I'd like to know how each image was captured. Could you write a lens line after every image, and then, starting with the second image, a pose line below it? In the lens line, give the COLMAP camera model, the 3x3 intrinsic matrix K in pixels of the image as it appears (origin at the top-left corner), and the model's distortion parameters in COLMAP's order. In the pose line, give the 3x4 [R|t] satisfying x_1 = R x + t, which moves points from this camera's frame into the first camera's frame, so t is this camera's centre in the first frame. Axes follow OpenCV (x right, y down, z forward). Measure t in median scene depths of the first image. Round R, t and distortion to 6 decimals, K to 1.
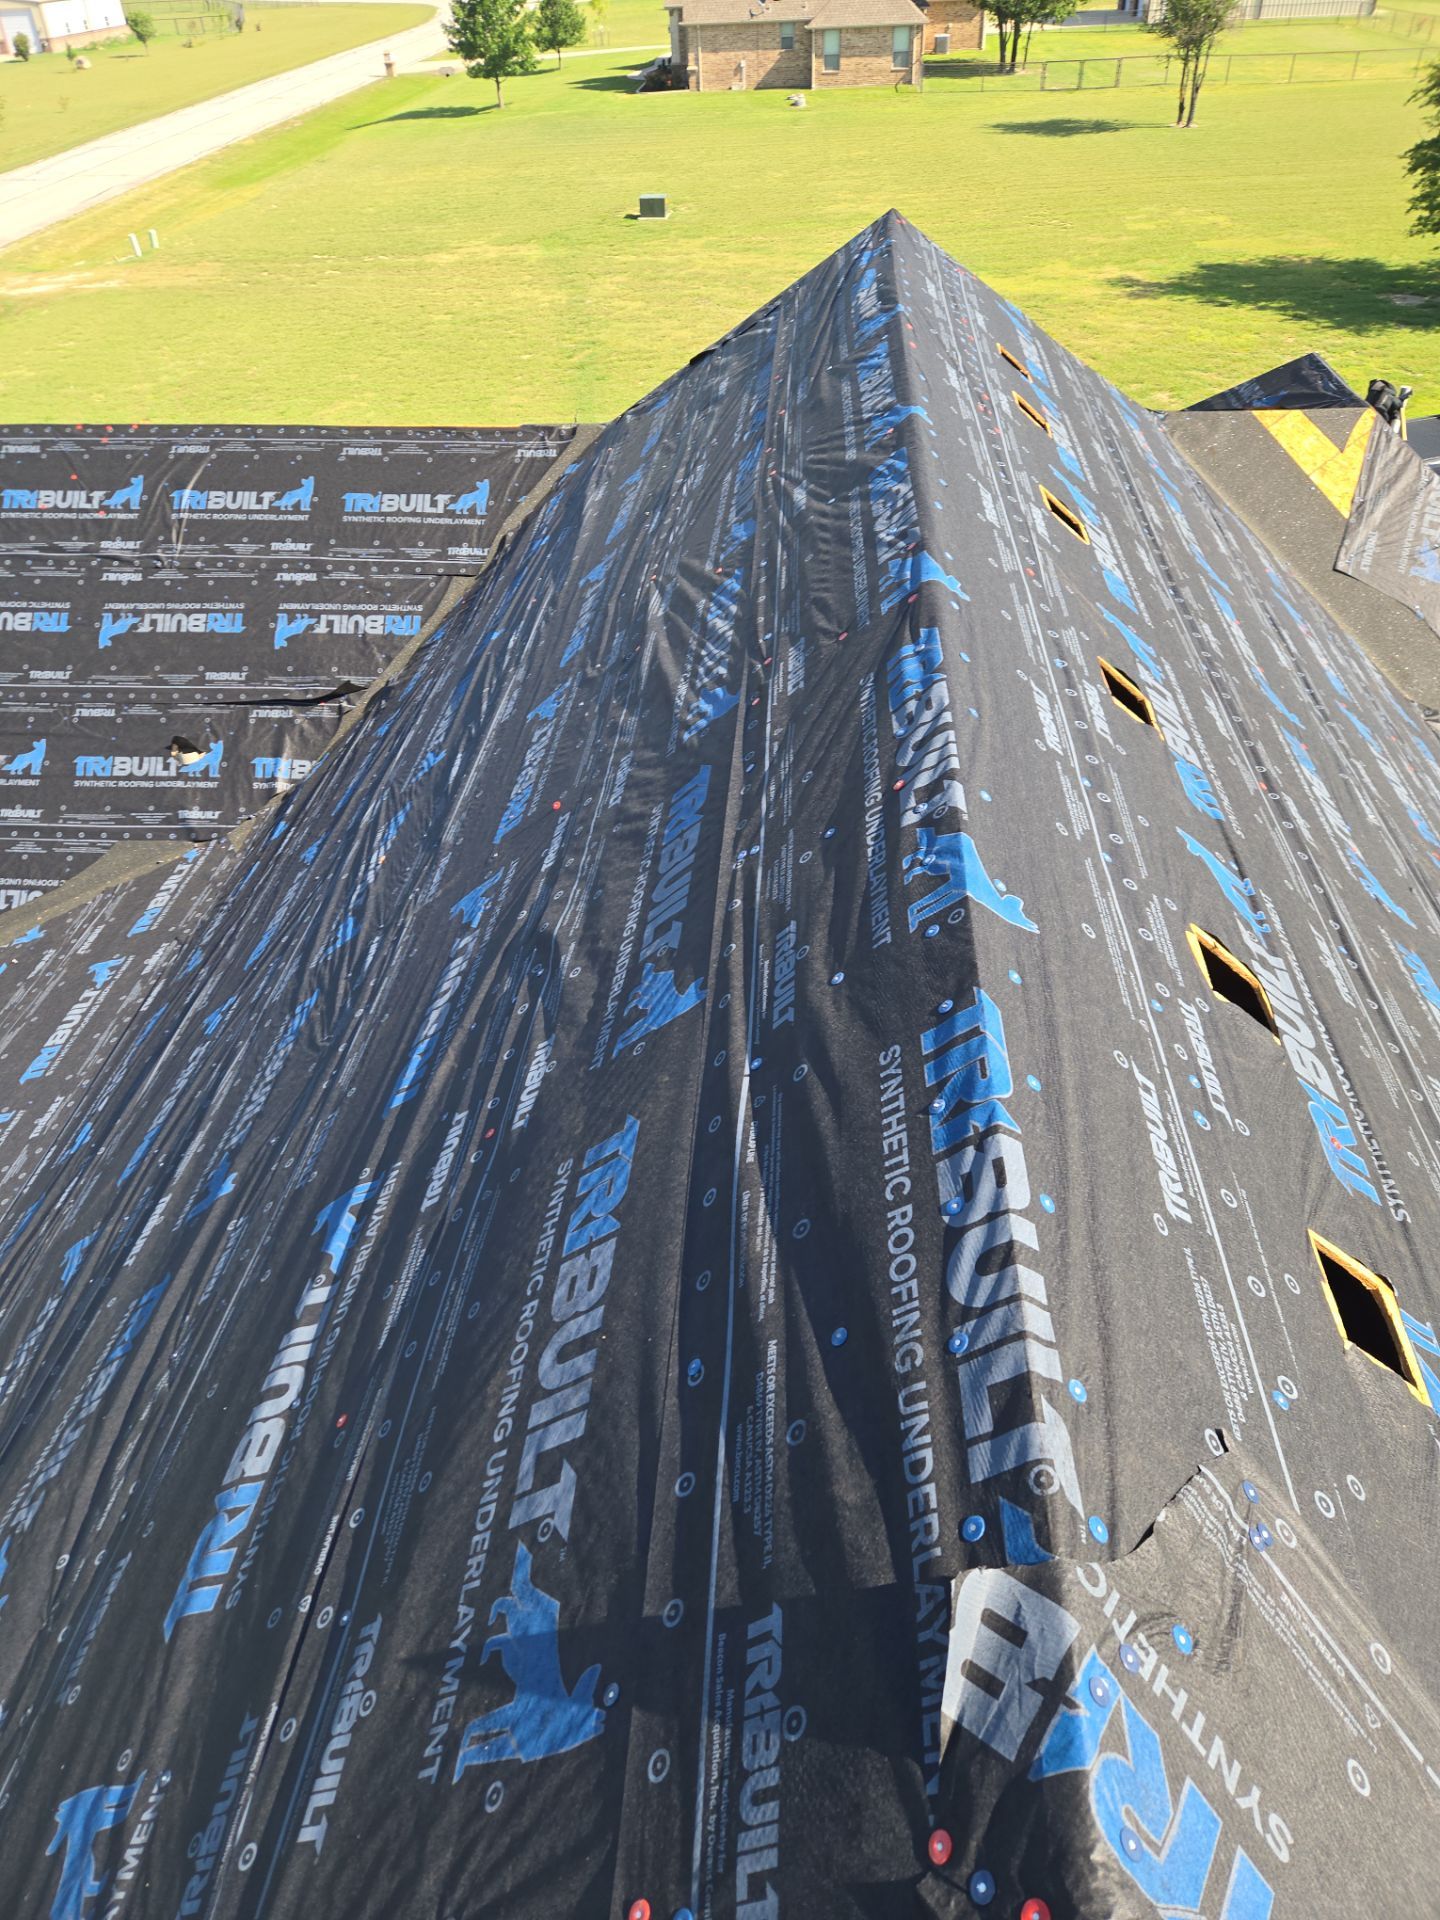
lens RADIAL K [[1271.7, 0, 709.4], [0, 1271.7, 948.8], [0, 0, 1]] dist [0.078440, -0.065259]
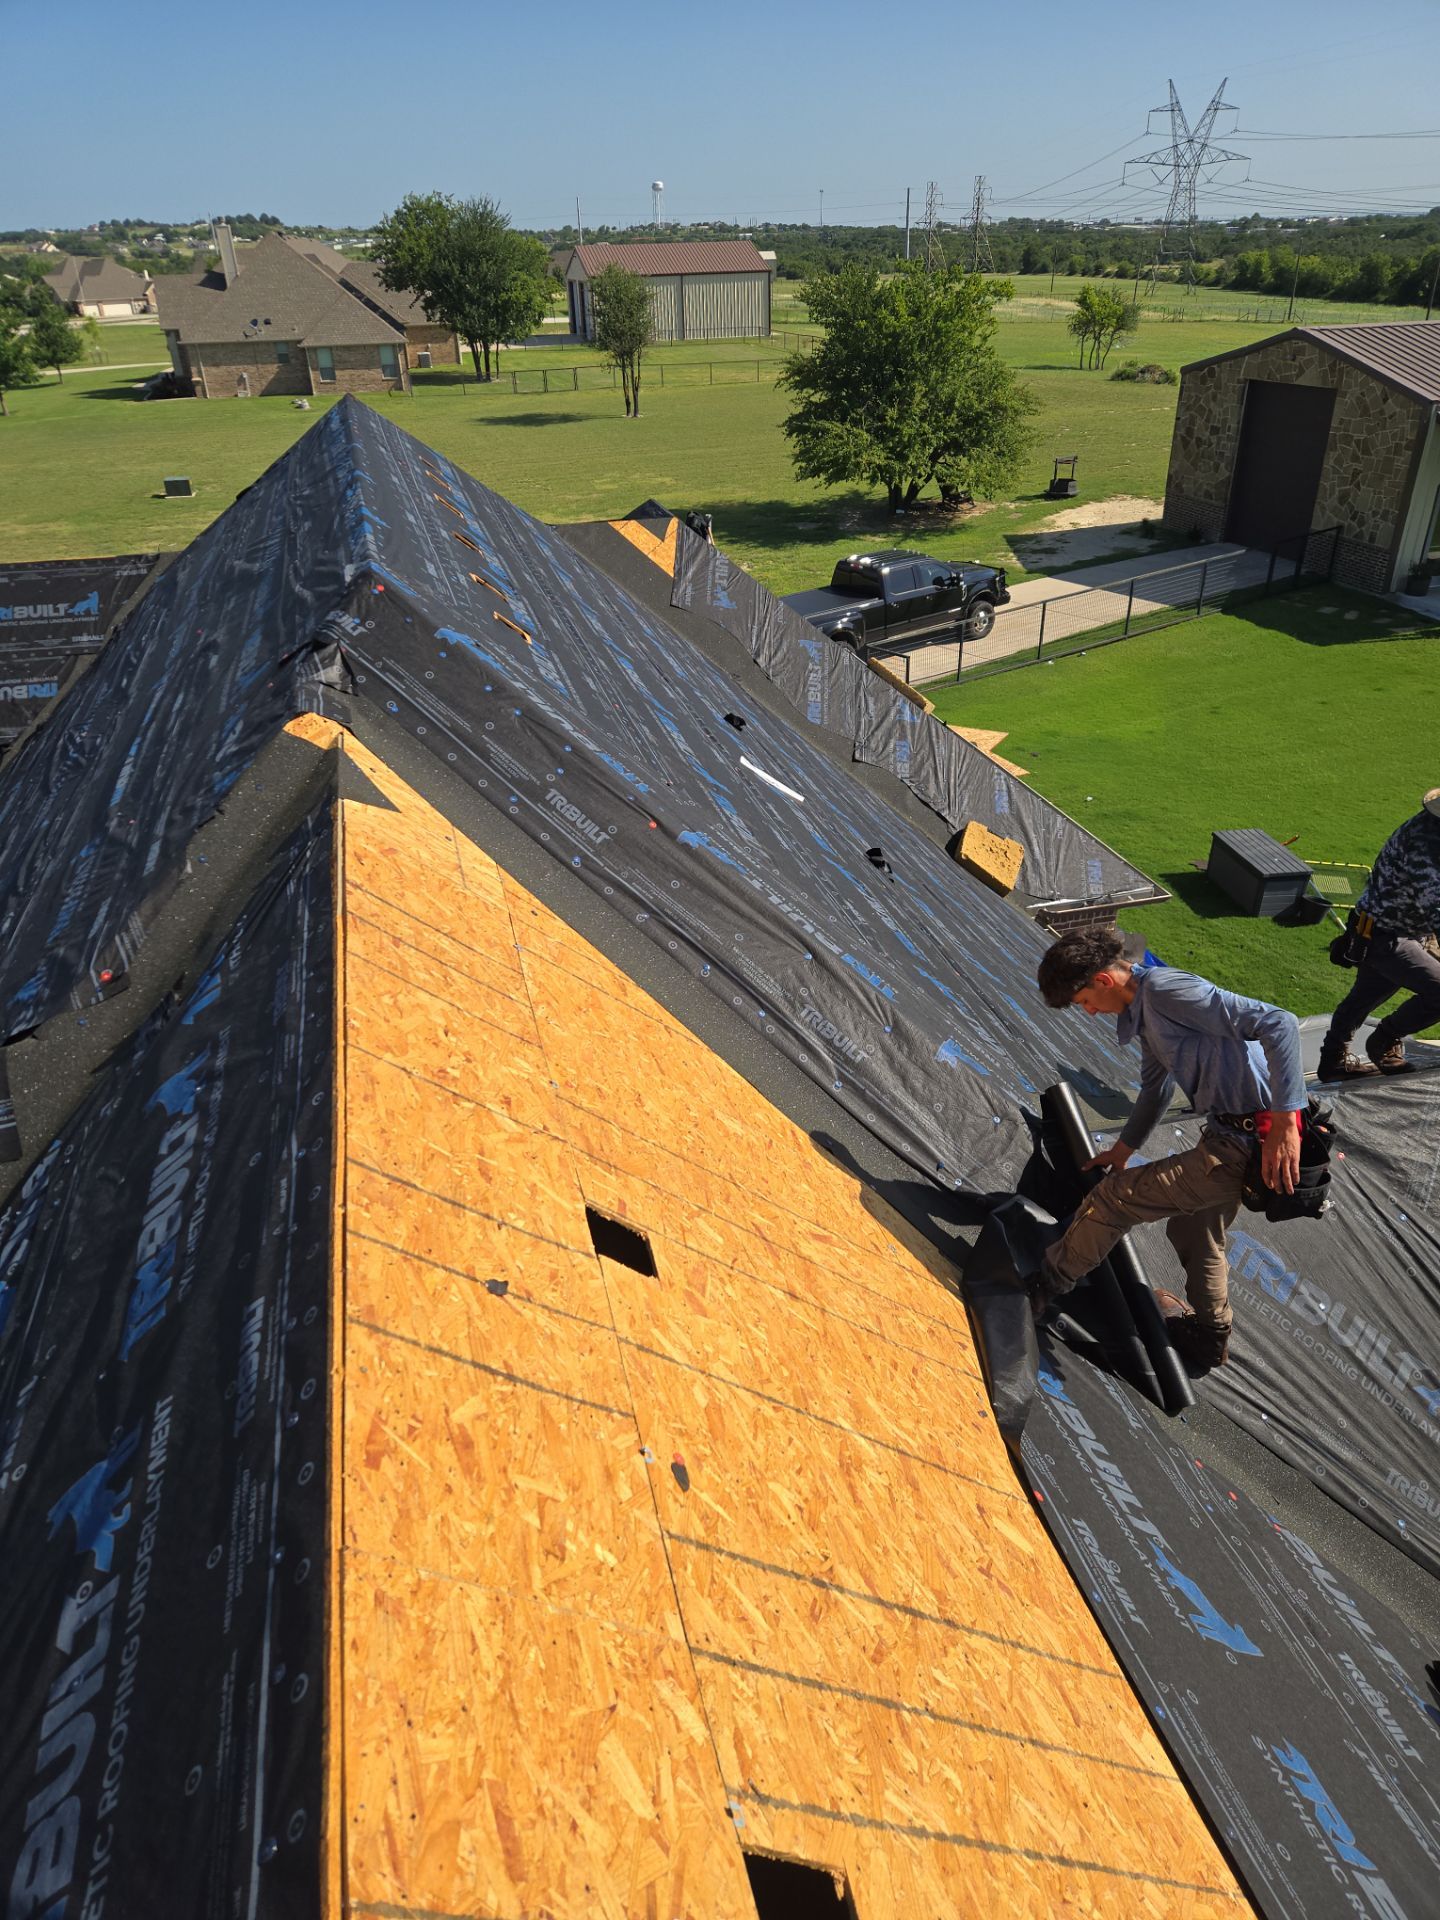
lens RADIAL K [[1271.7, 0, 718.9], [0, 1271.7, 955.8], [0, 0, 1]] dist [0.078440, -0.065259]
pose [[0.941183, -0.154135, 0.300694, -0.027785], [0.205383, 0.967599, -0.146865, 0.542947], [-0.268314, 0.199984, 0.942345, -0.643178]]
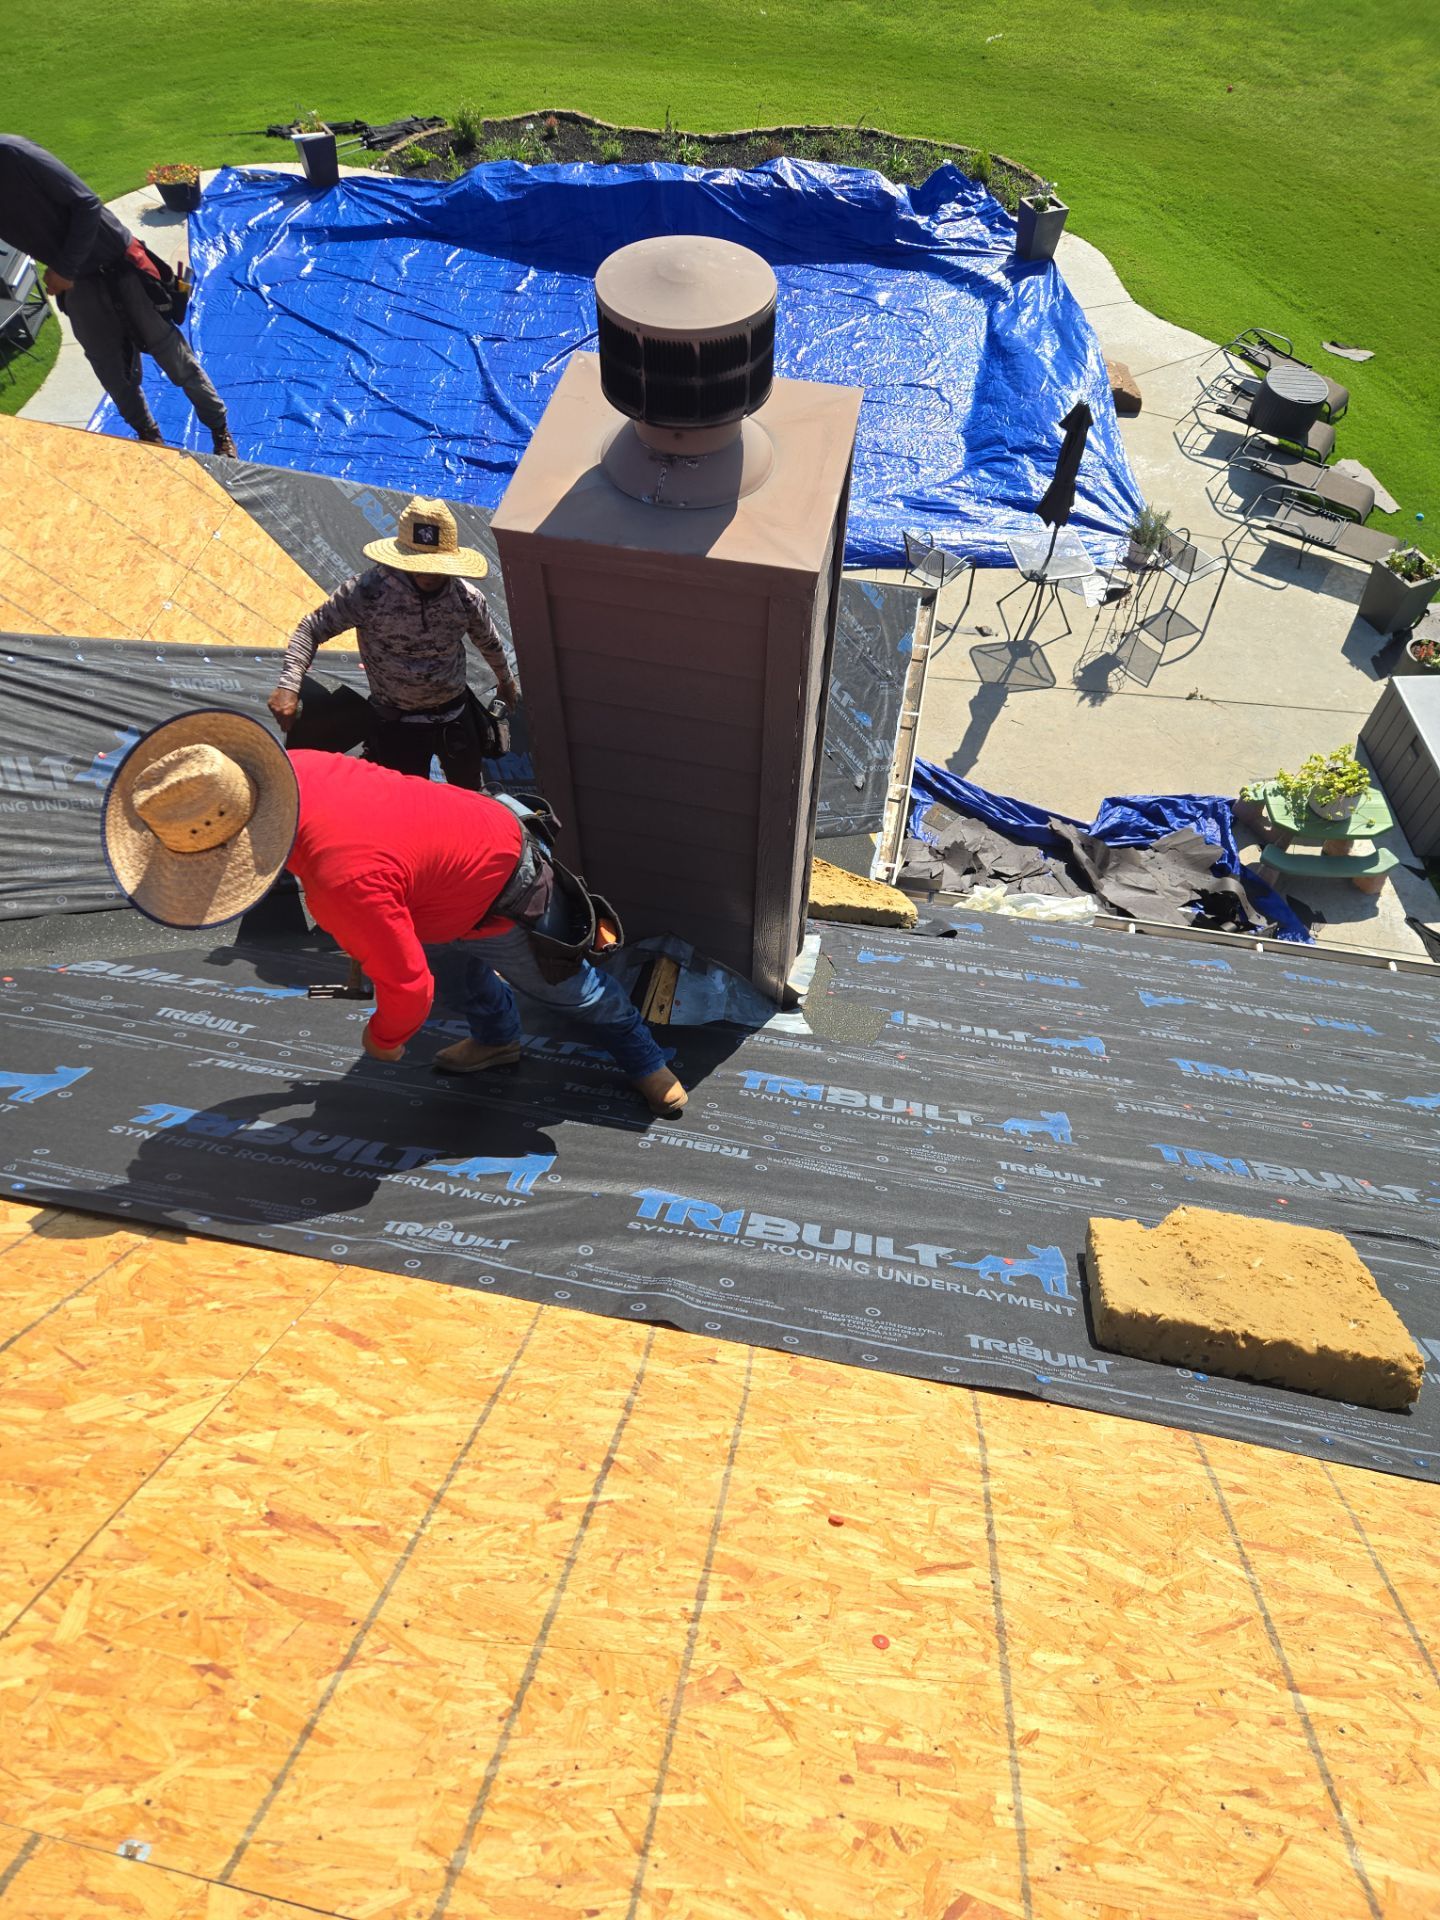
lens RADIAL K [[1271.7, 0, 710.8], [0, 1271.7, 947.6], [0, 0, 1]] dist [0.078440, -0.065259]
pose [[0.109969, -0.771458, 0.626705, 0.011057], [0.610577, 0.549966, 0.569854, 0.598444], [-0.784285, 0.319985, 0.531514, -0.673530]]
